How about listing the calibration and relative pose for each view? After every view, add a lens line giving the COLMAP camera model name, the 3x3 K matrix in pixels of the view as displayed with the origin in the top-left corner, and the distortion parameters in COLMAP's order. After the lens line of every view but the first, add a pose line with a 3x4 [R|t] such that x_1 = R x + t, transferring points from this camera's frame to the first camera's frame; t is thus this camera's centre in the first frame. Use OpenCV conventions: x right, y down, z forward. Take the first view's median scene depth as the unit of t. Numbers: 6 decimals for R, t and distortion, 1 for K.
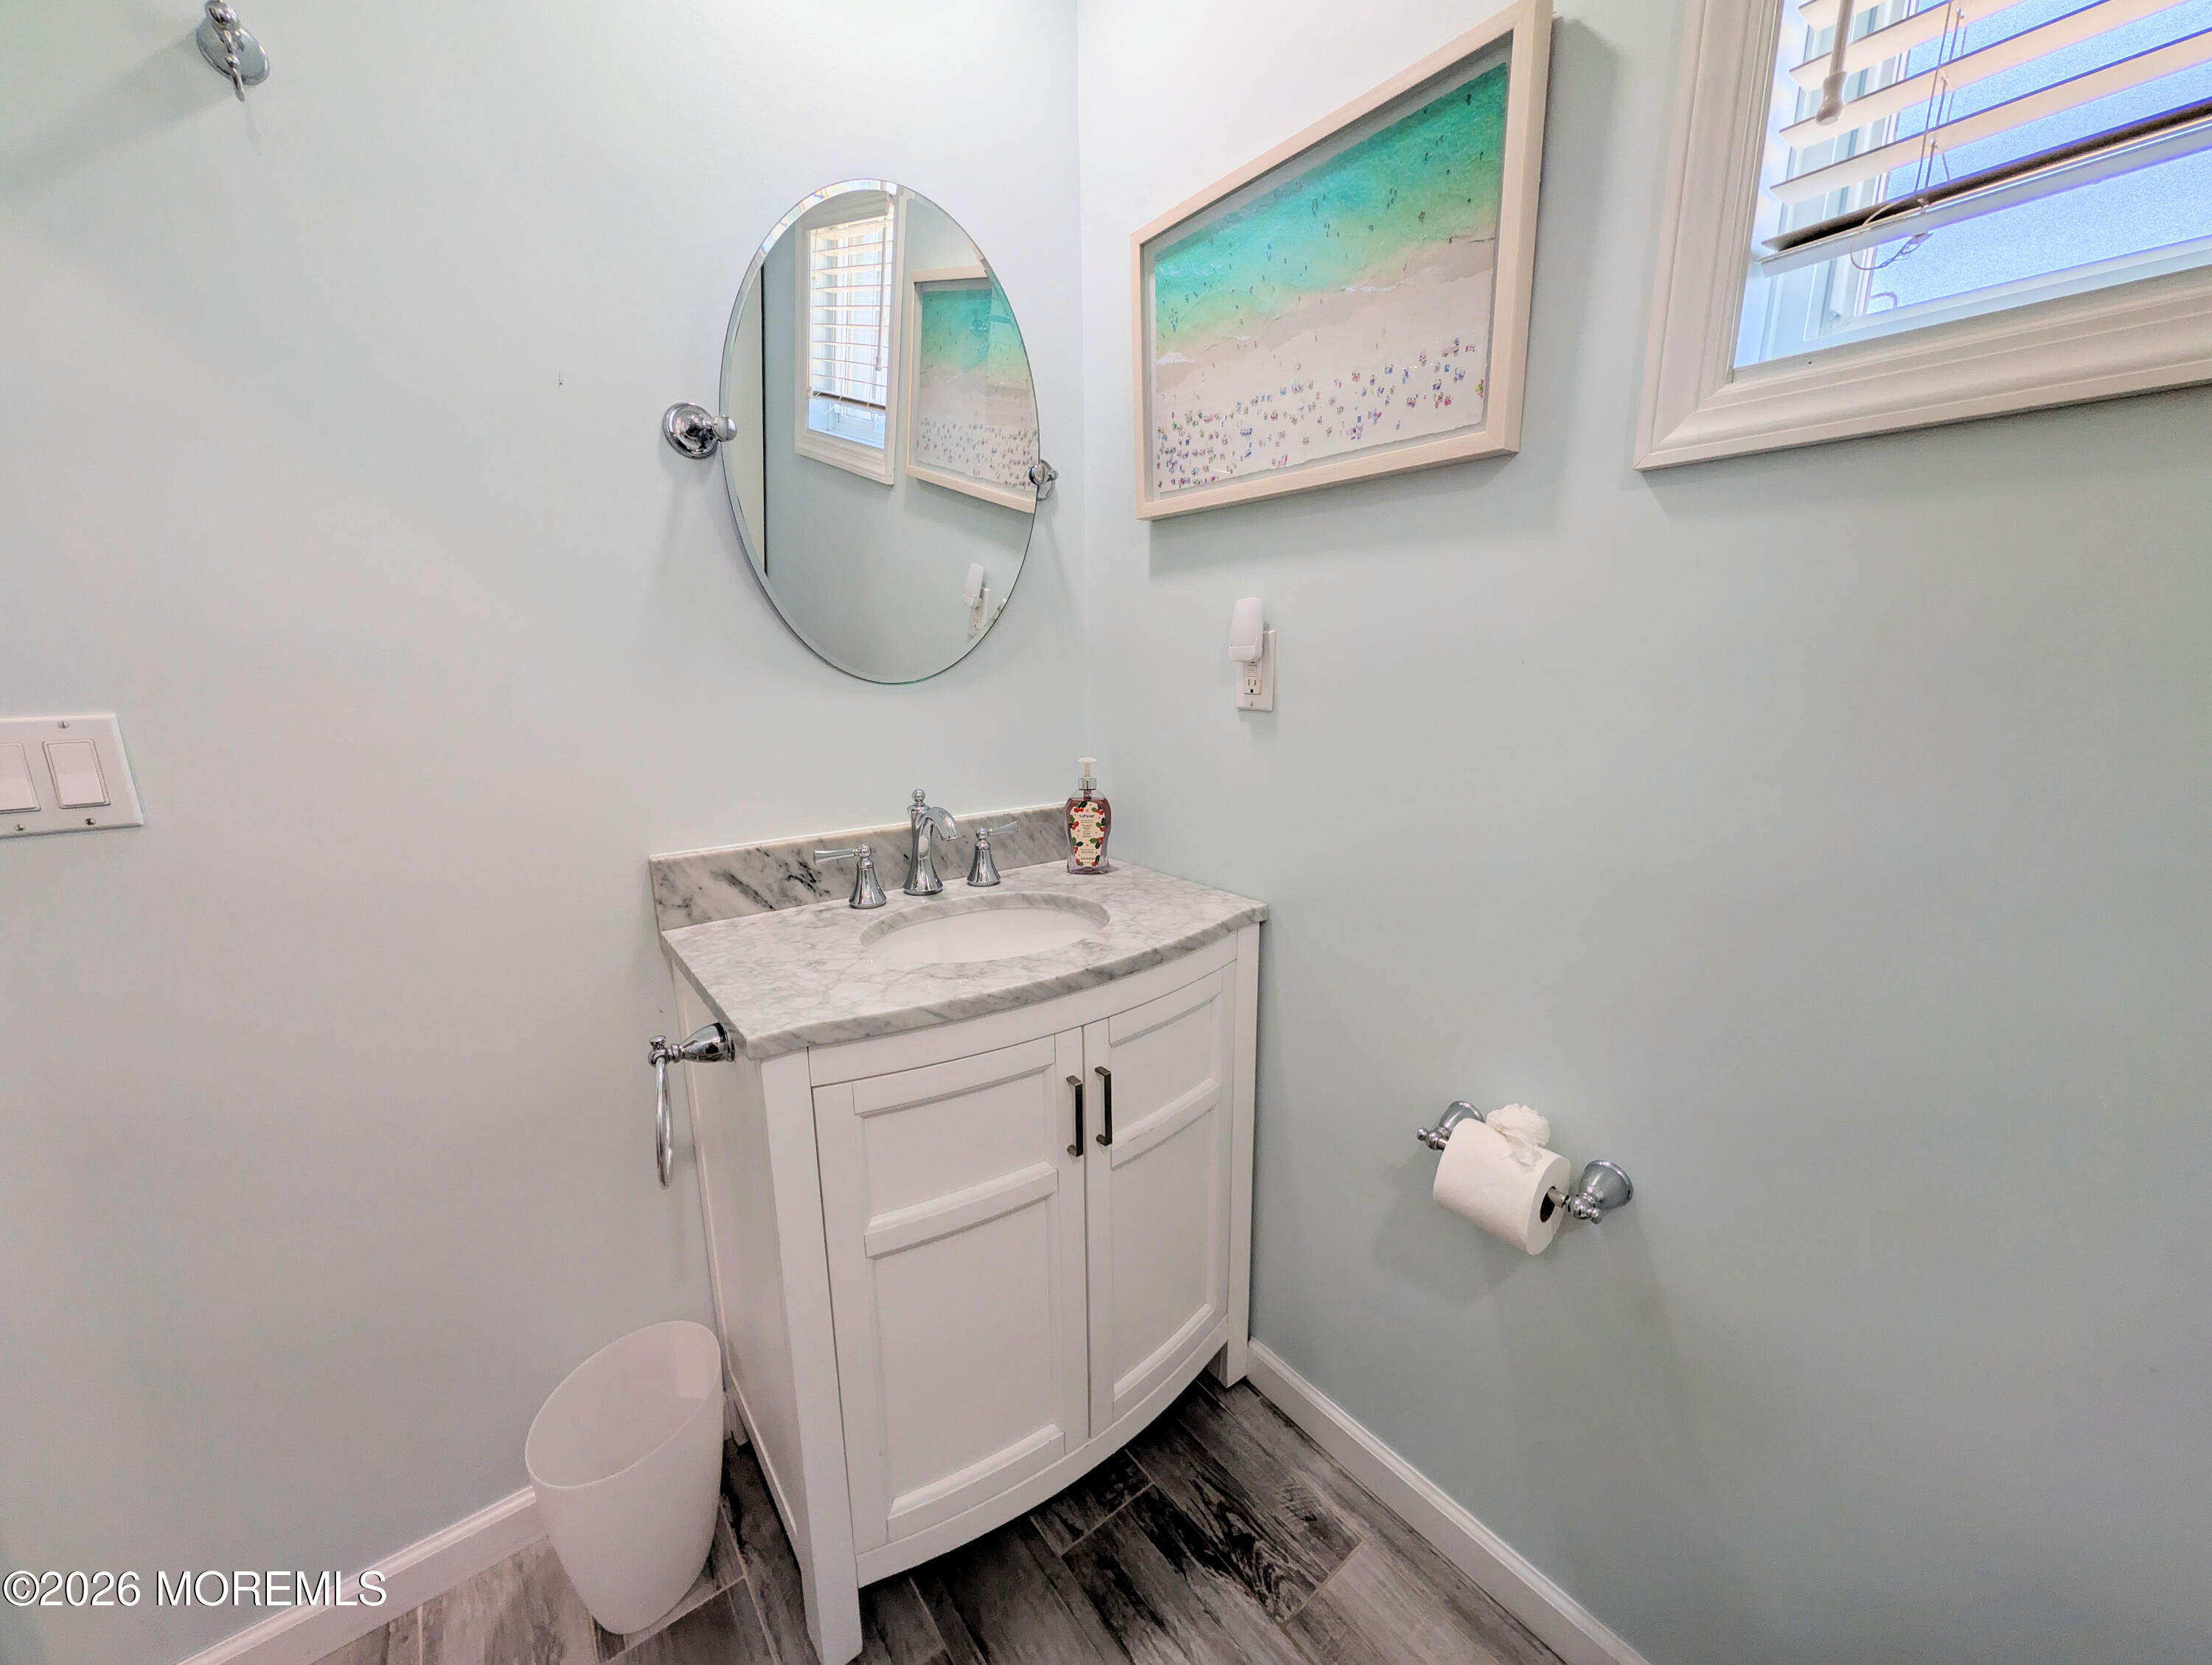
lens RADIAL K [[851.4, 0, 1104.4], [0, 851.4, 840.5], [0, 0, 1]] dist [-0.001001, 0.000264]
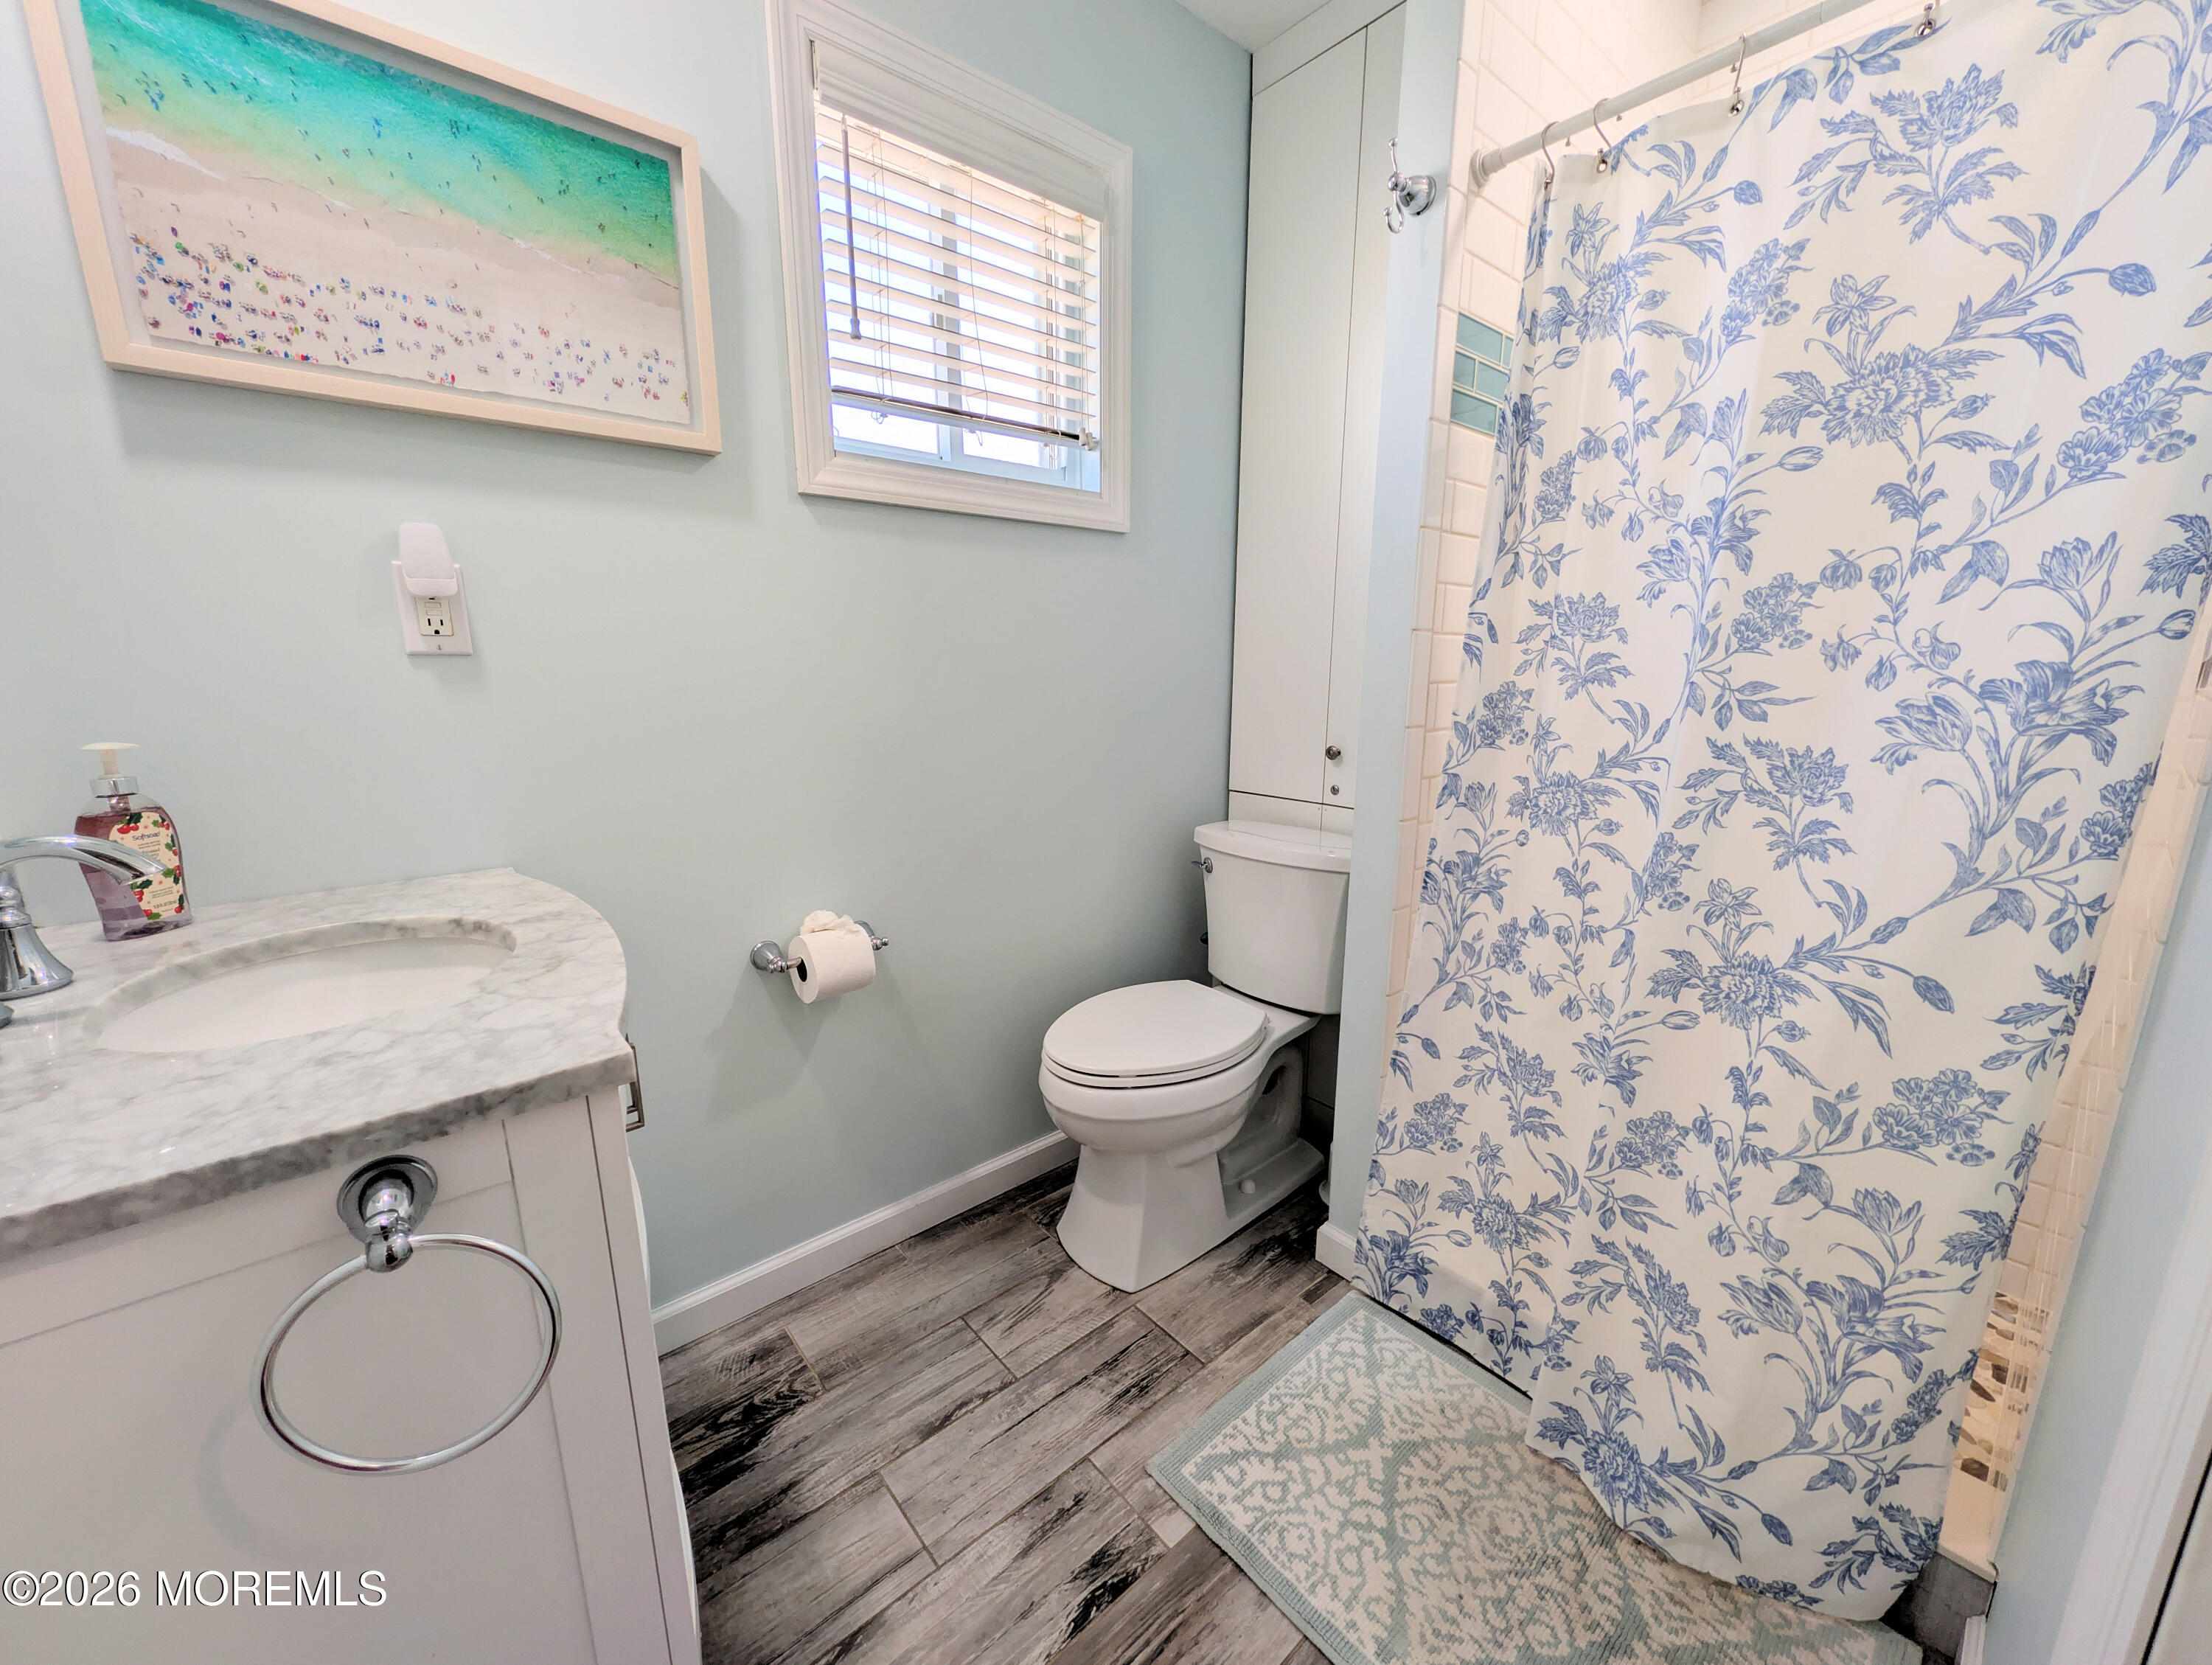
lens RADIAL K [[851.4, 0, 1104.4], [0, 851.4, 840.5], [0, 0, 1]] dist [-0.001001, 0.000264]
pose [[-0.046391, -0.199756, 0.978747, -0.831115], [0.218311, 0.954089, 0.205071, -0.001138], [-0.974776, 0.223185, -0.000652, 0.417336]]
